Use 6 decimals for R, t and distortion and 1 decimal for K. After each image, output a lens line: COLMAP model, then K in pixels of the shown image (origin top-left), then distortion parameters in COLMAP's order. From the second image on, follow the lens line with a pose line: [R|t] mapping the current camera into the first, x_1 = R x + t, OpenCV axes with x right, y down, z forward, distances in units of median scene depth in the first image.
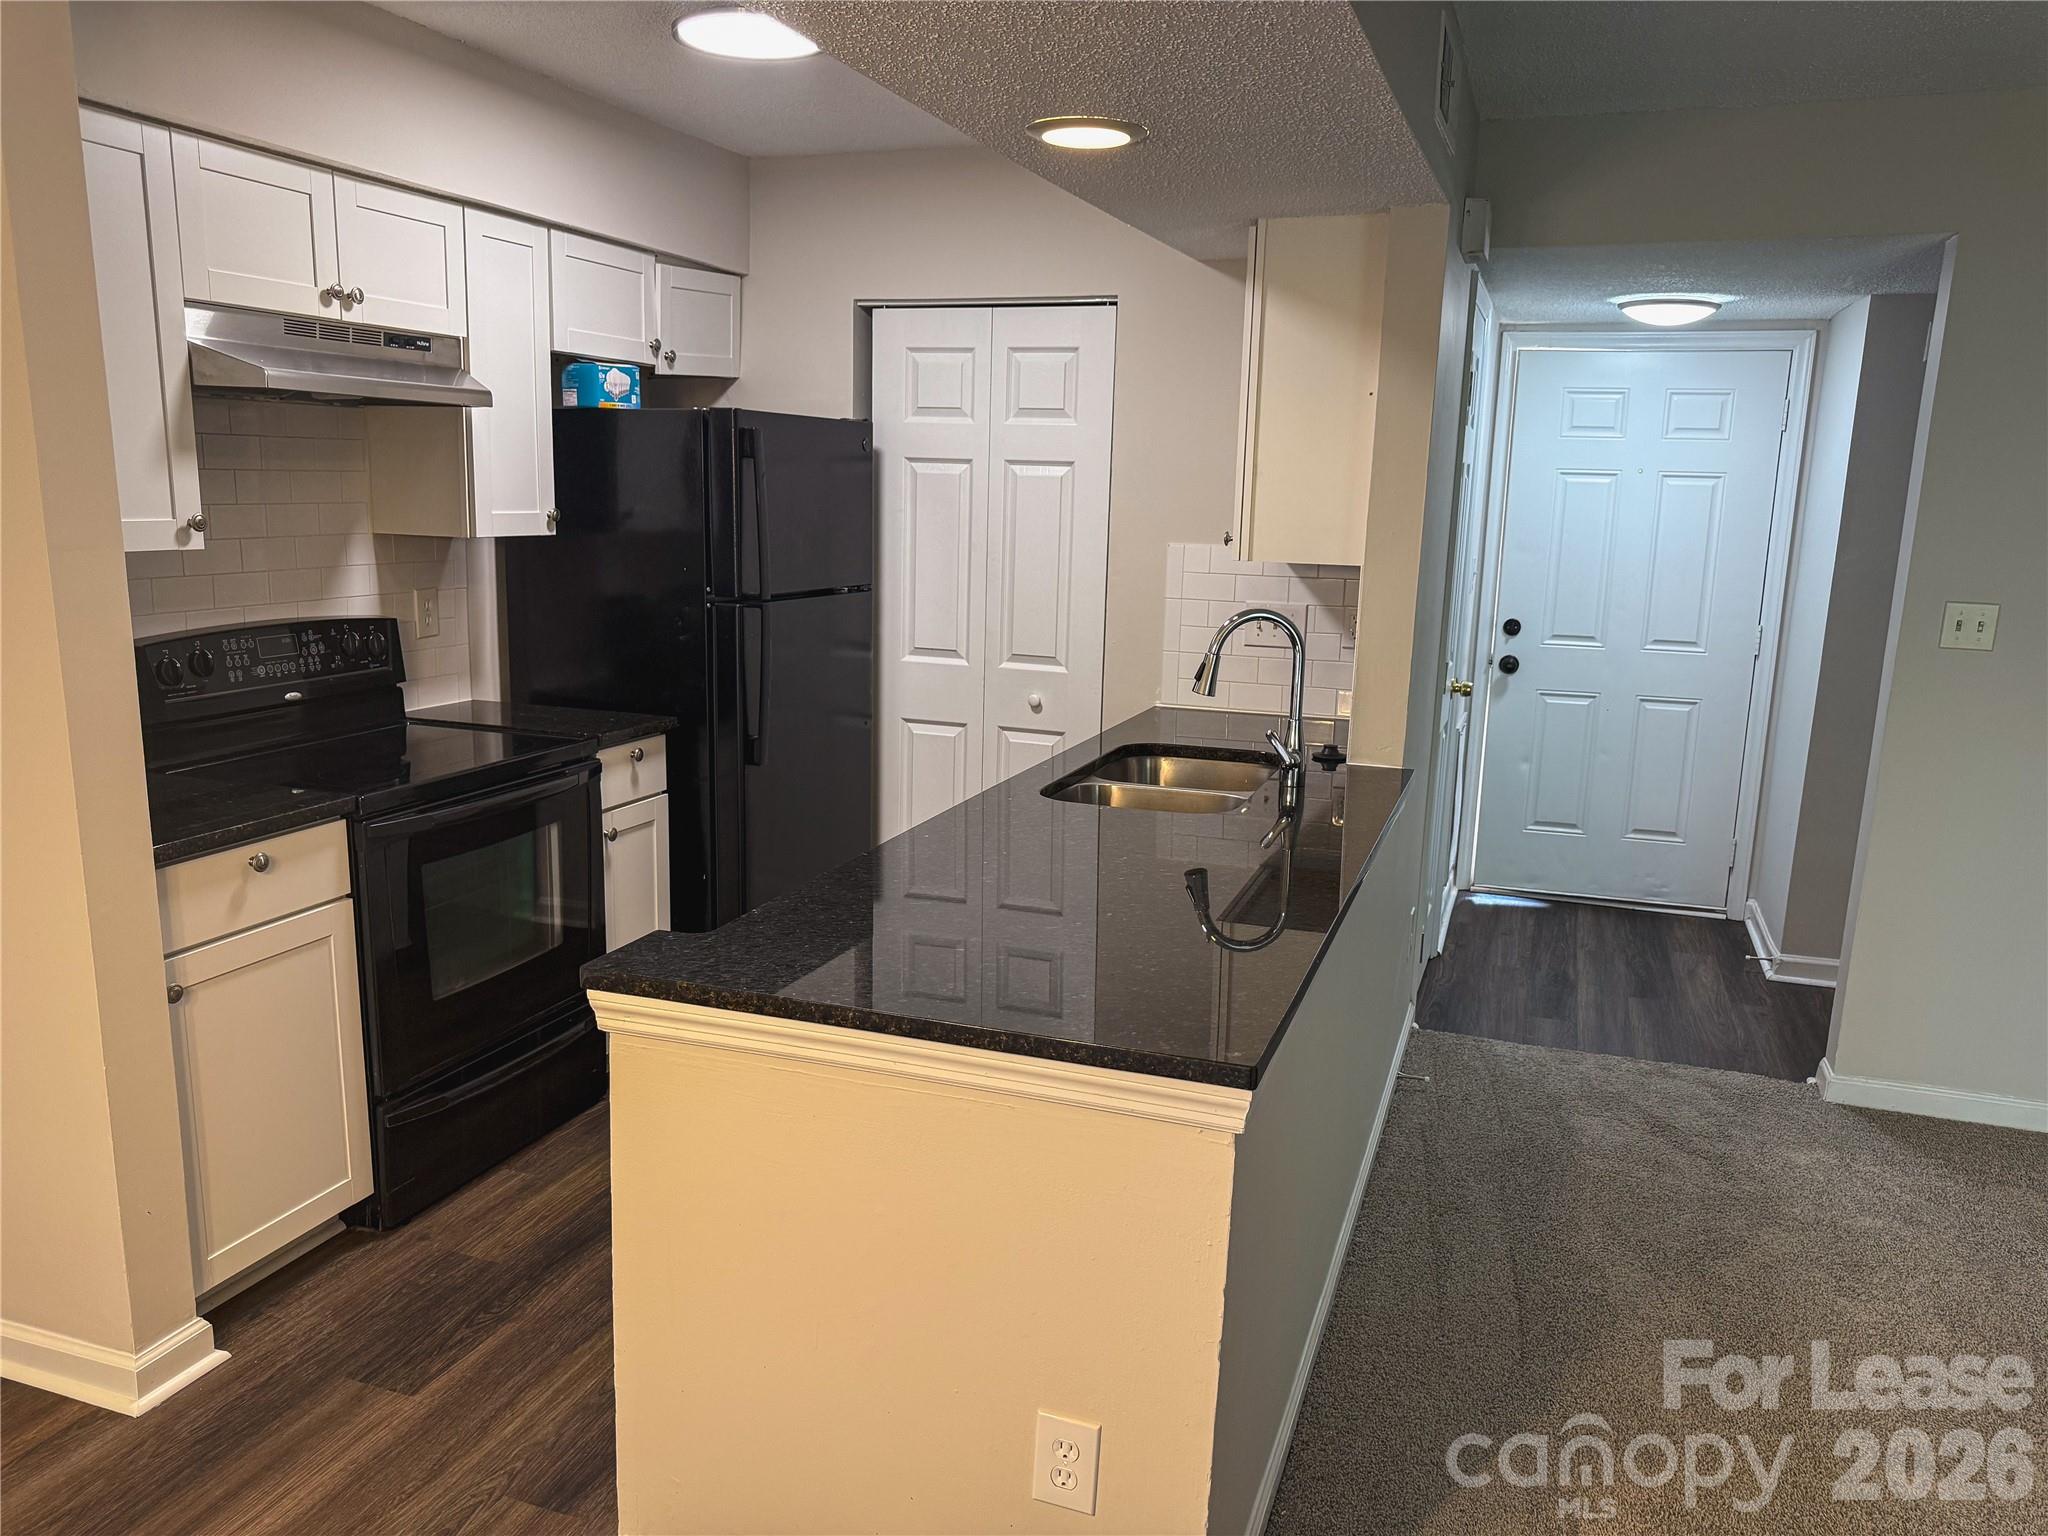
lens RADIAL K [[1439.3, 0, 1024.0], [0, 1439.3, 768.0], [0, 0, 1]] dist [0.003052, -0.117181]
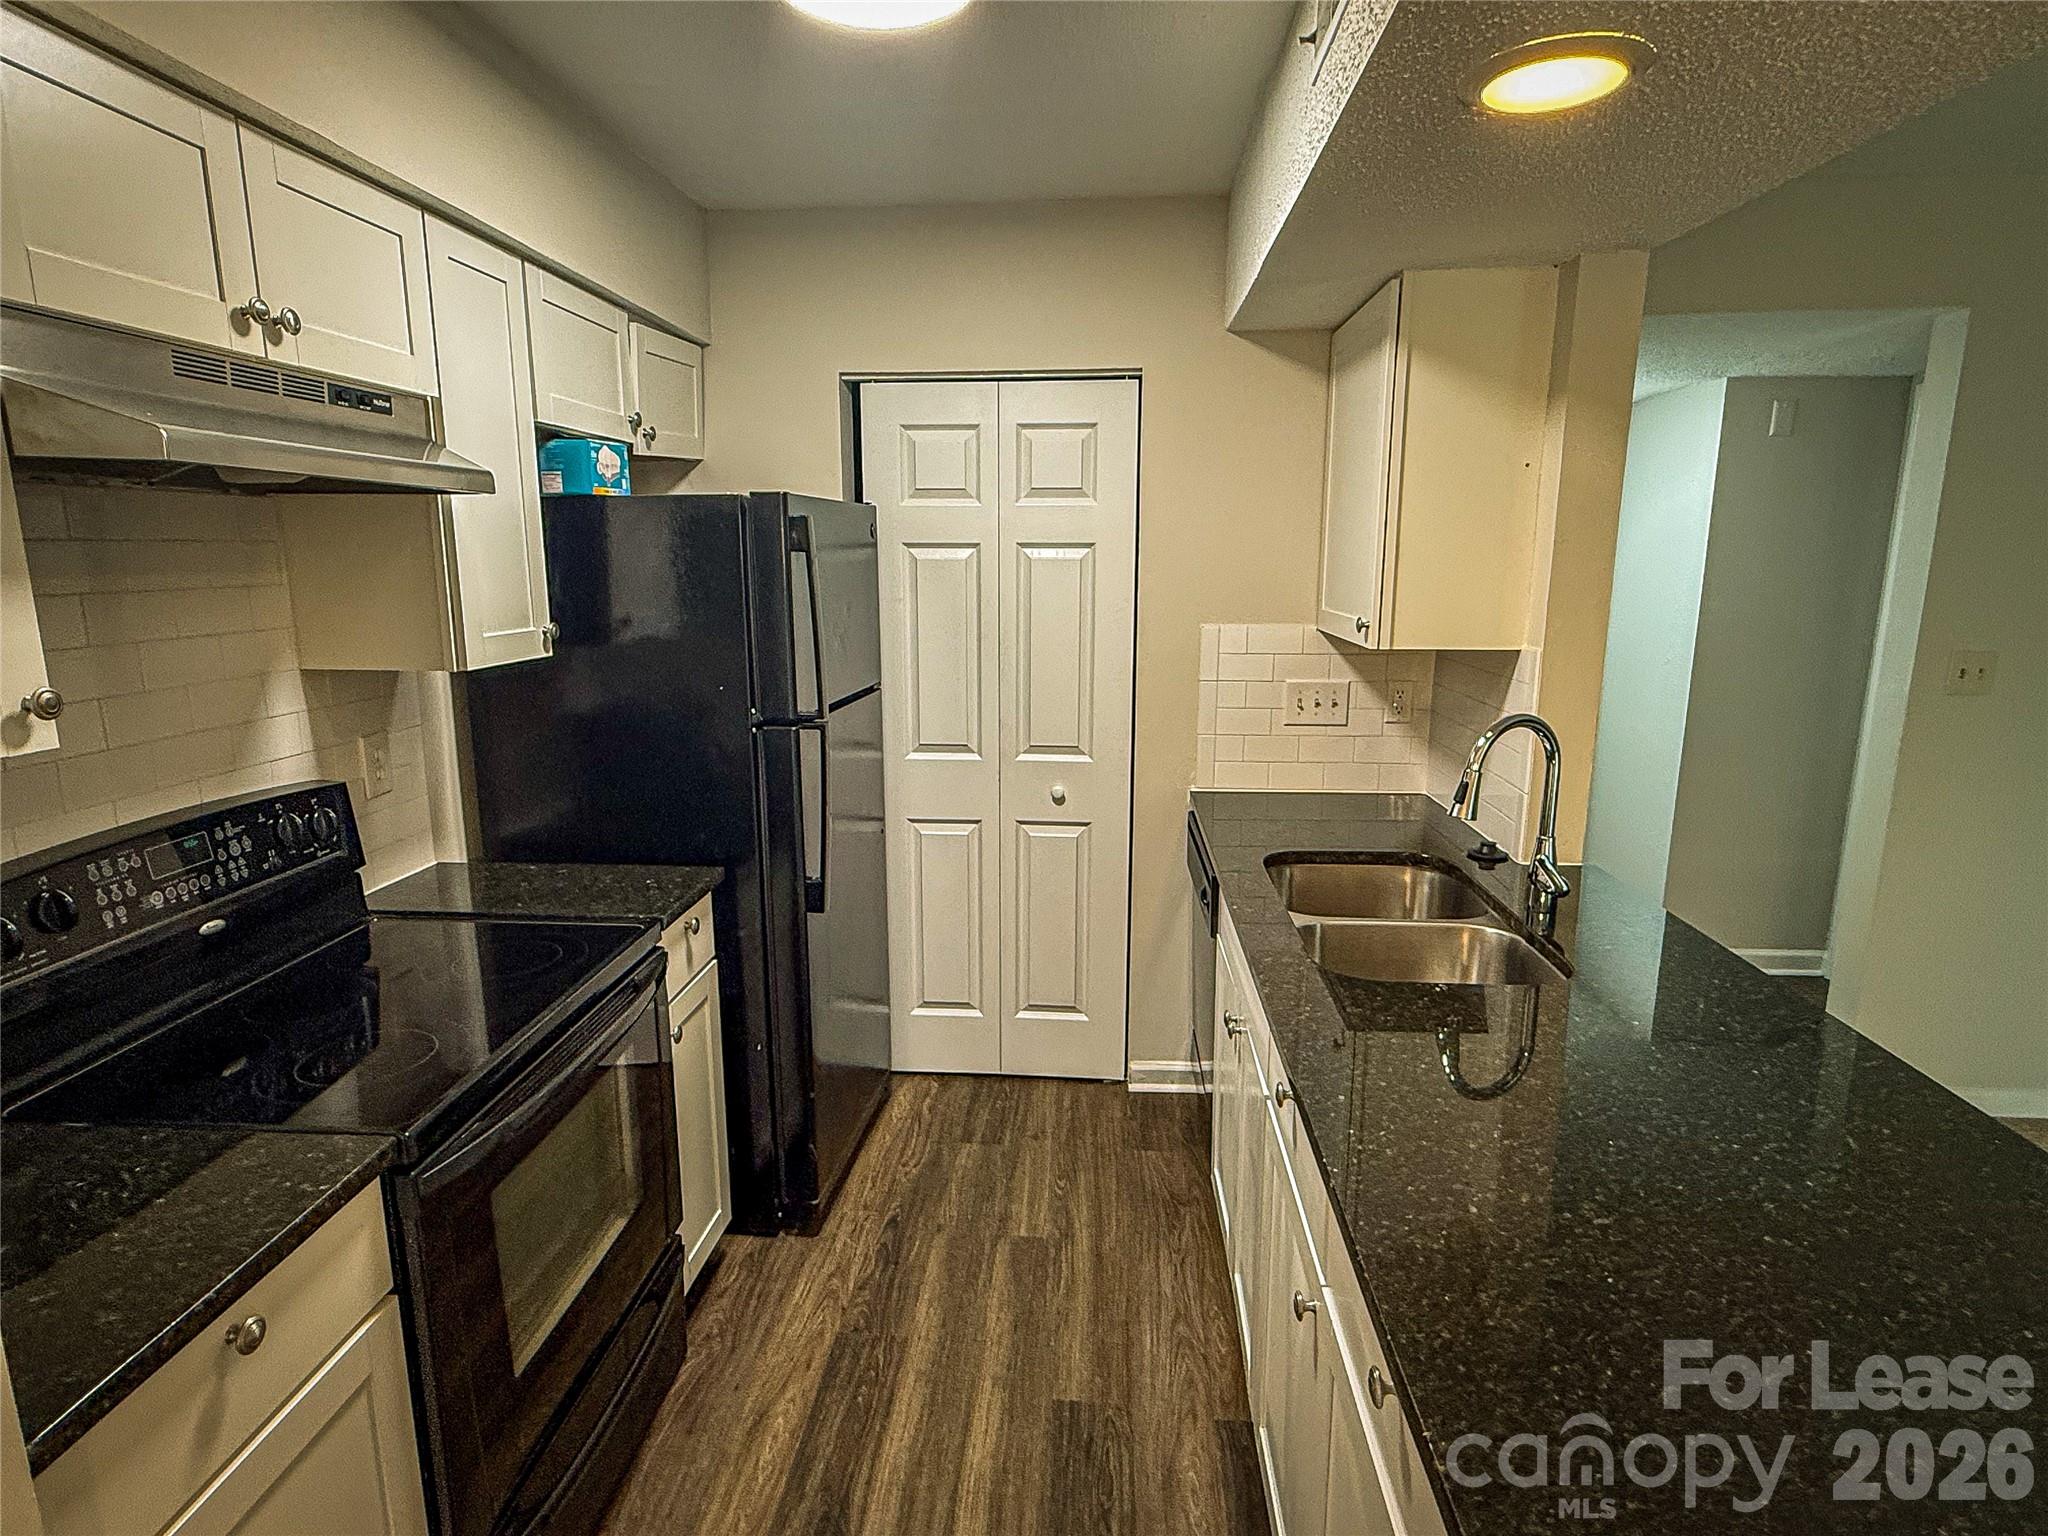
lens RADIAL K [[1089.0, 0, 1020.1], [0, 1089.0, 755.0], [0, 0, 1]] dist [-0.002421, -0.009484]
pose [[0.966752, -0.075616, 0.244281, -0.233190], [0.077603, 0.996983, 0.001498, -0.090602], [-0.243657, 0.017509, 0.969703, 0.365335]]
